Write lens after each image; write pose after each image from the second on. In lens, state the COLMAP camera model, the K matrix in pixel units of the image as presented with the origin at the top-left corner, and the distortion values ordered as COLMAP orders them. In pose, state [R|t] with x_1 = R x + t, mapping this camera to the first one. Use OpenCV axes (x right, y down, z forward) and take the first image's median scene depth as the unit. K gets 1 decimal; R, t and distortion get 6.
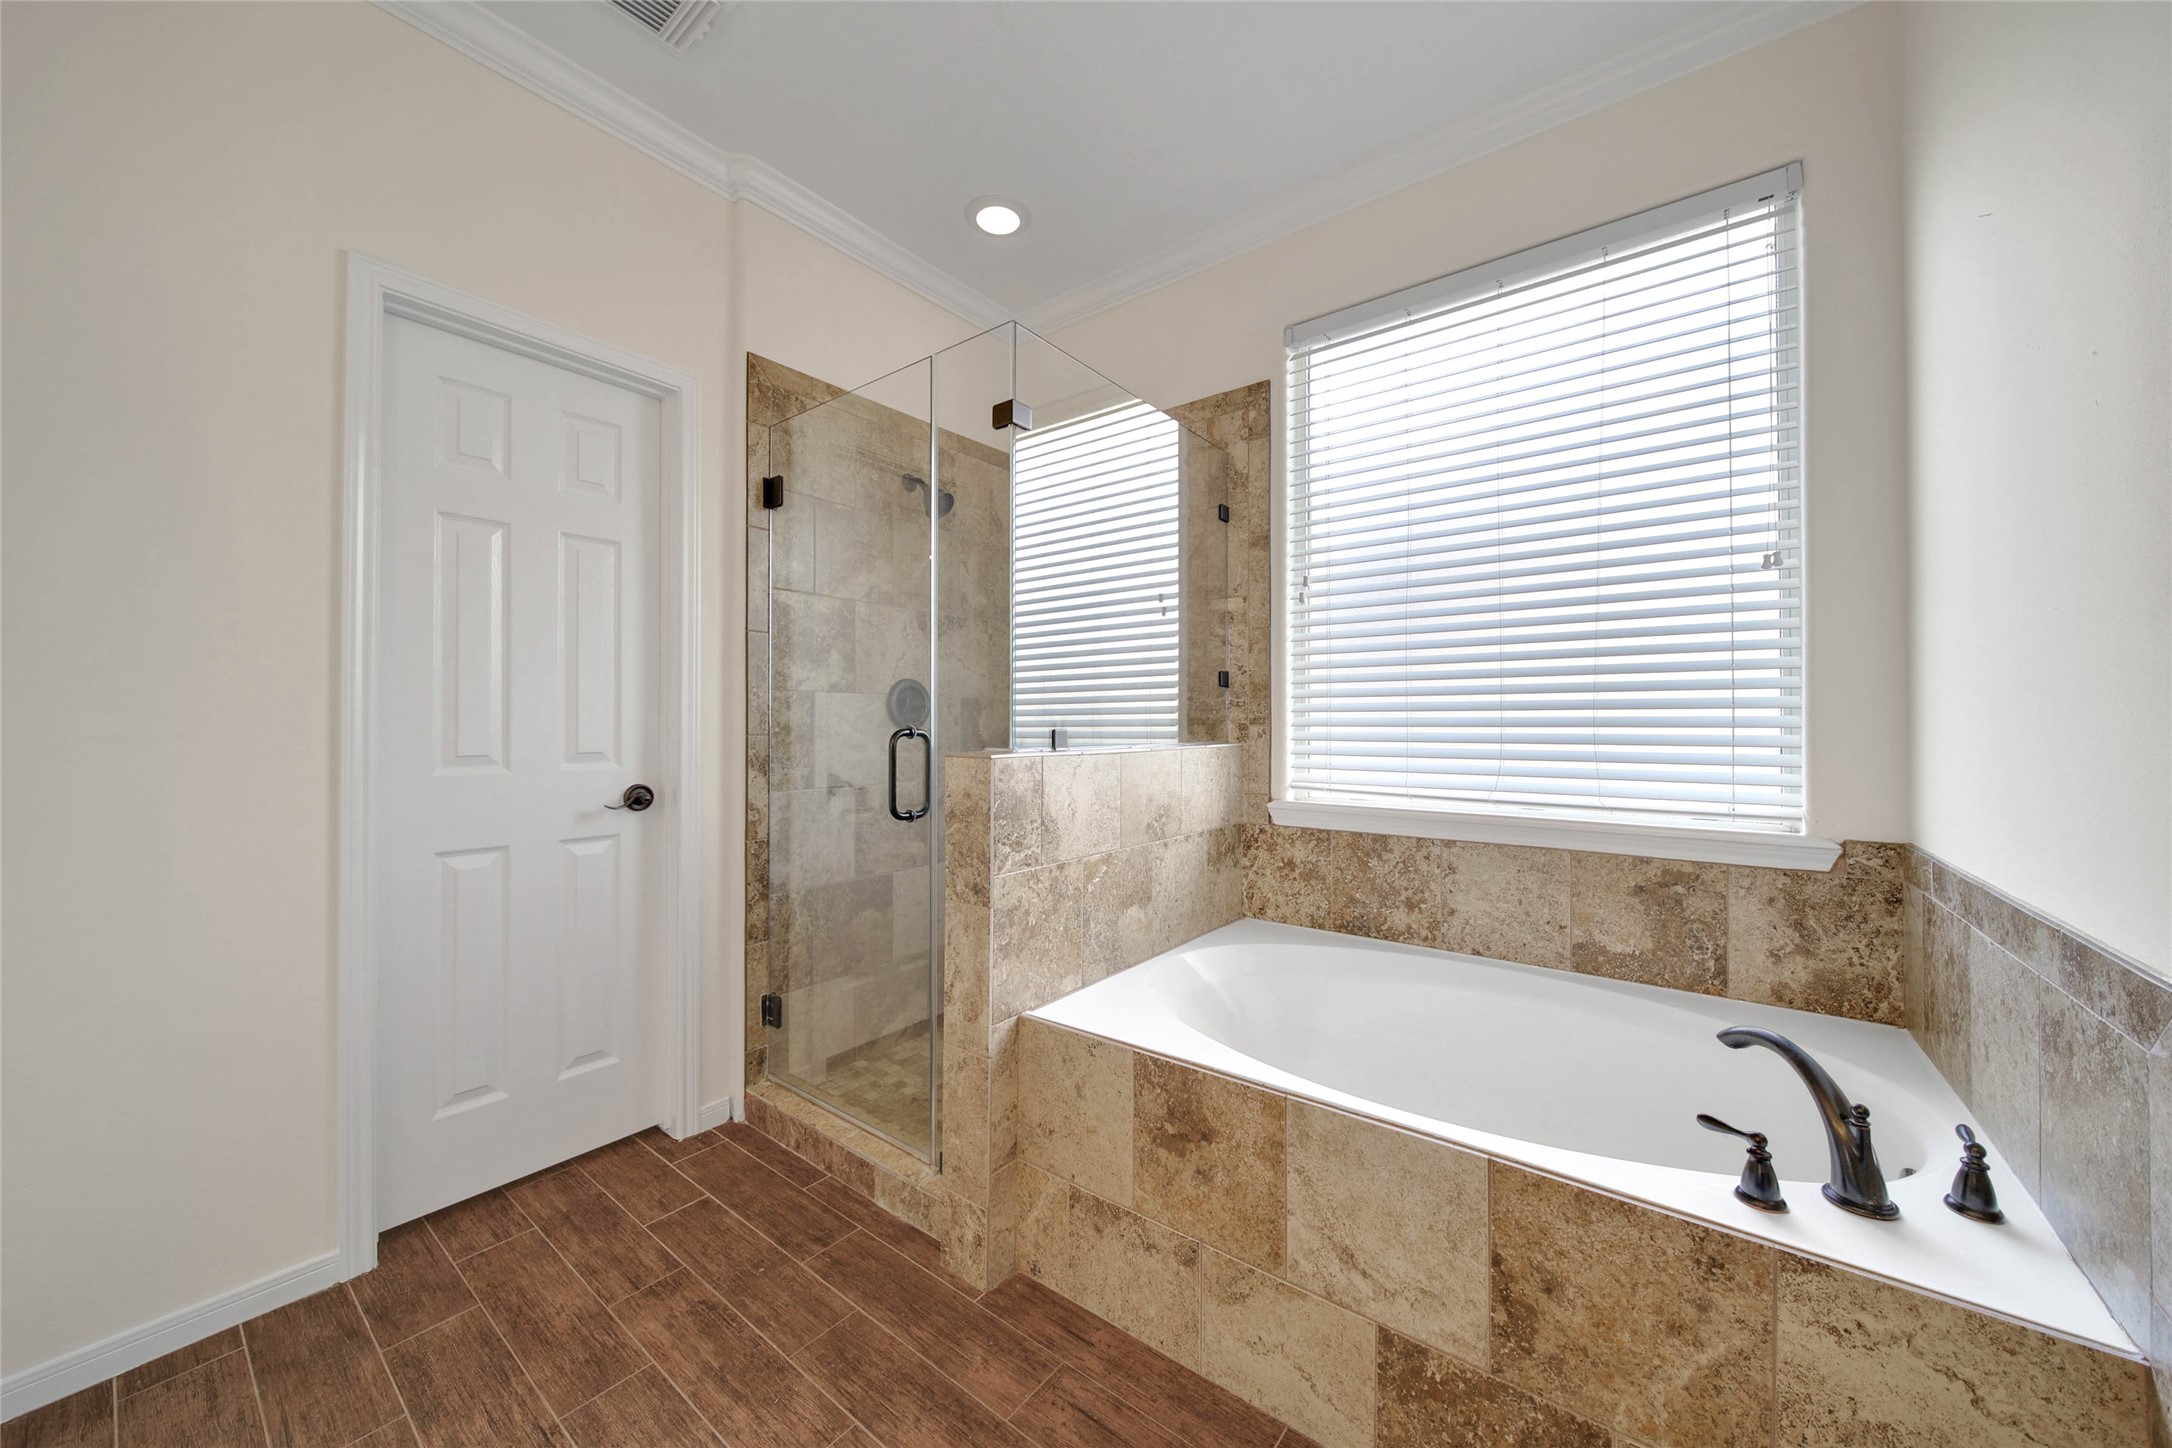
lens RADIAL K [[780.0, 0, 1087.7], [0, 780.0, 717.7], [0, 0, 1]] dist [-0.000570, -0.000860]
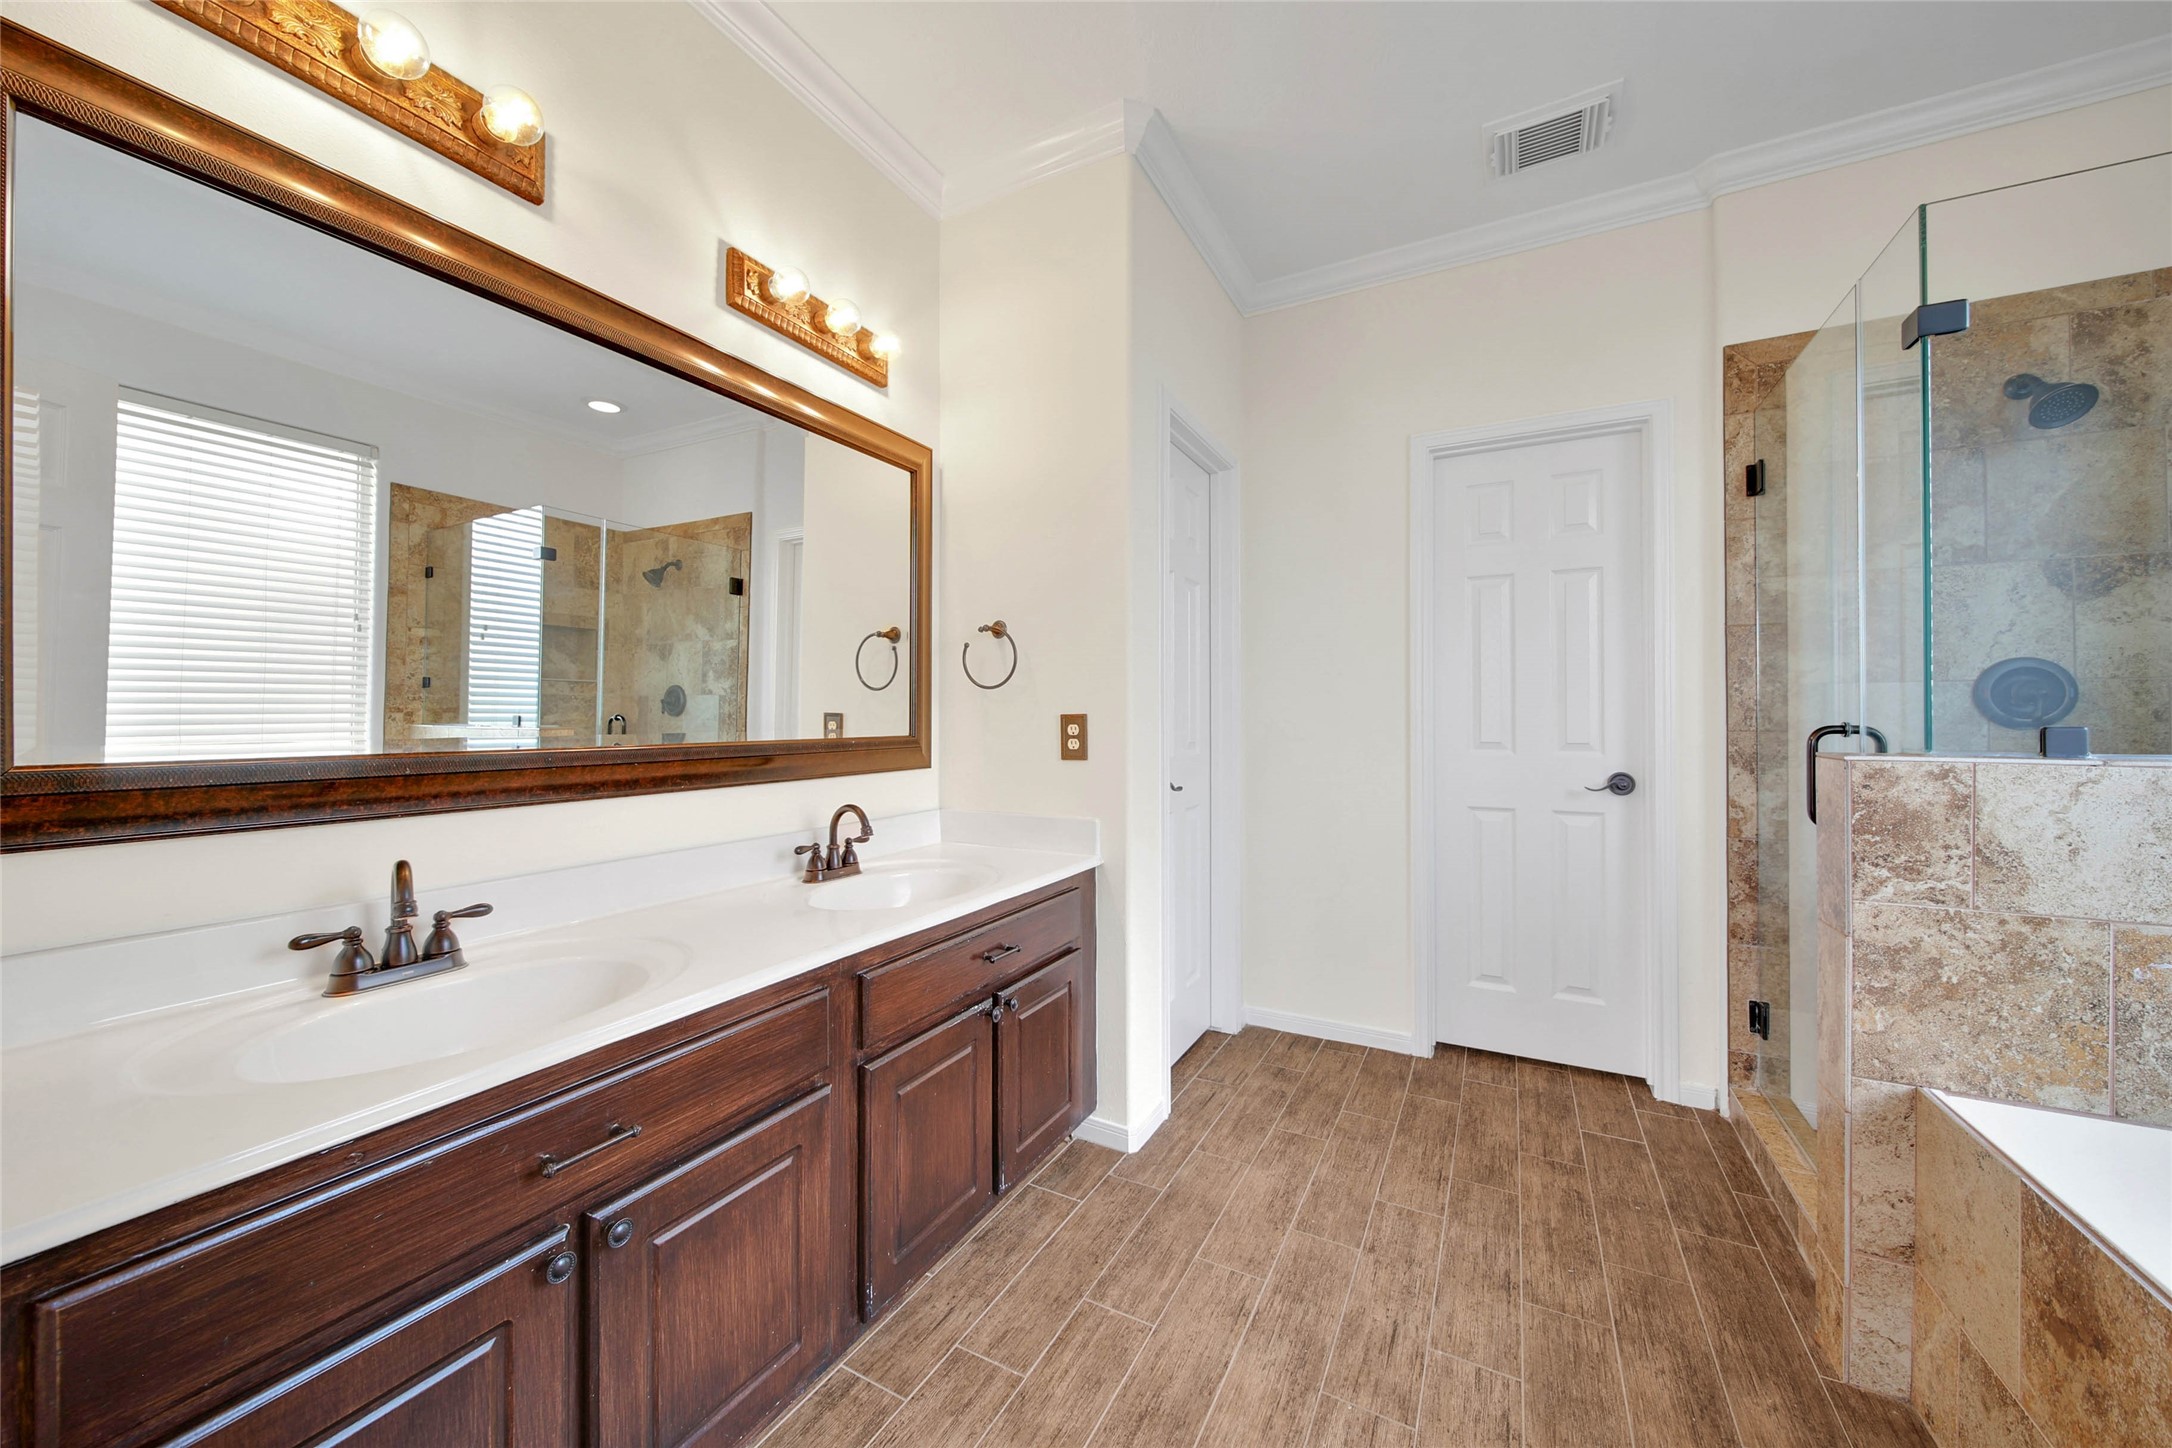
lens RADIAL K [[780.0, 0, 1088.8], [0, 780.0, 717.0], [0, 0, 1]] dist [-0.000570, -0.000860]
pose [[0.163090, -0.004782, -0.986600, 0.536731], [0.007301, 0.999967, -0.003640, 0.002360], [0.986584, -0.006609, 0.163120, 0.043744]]
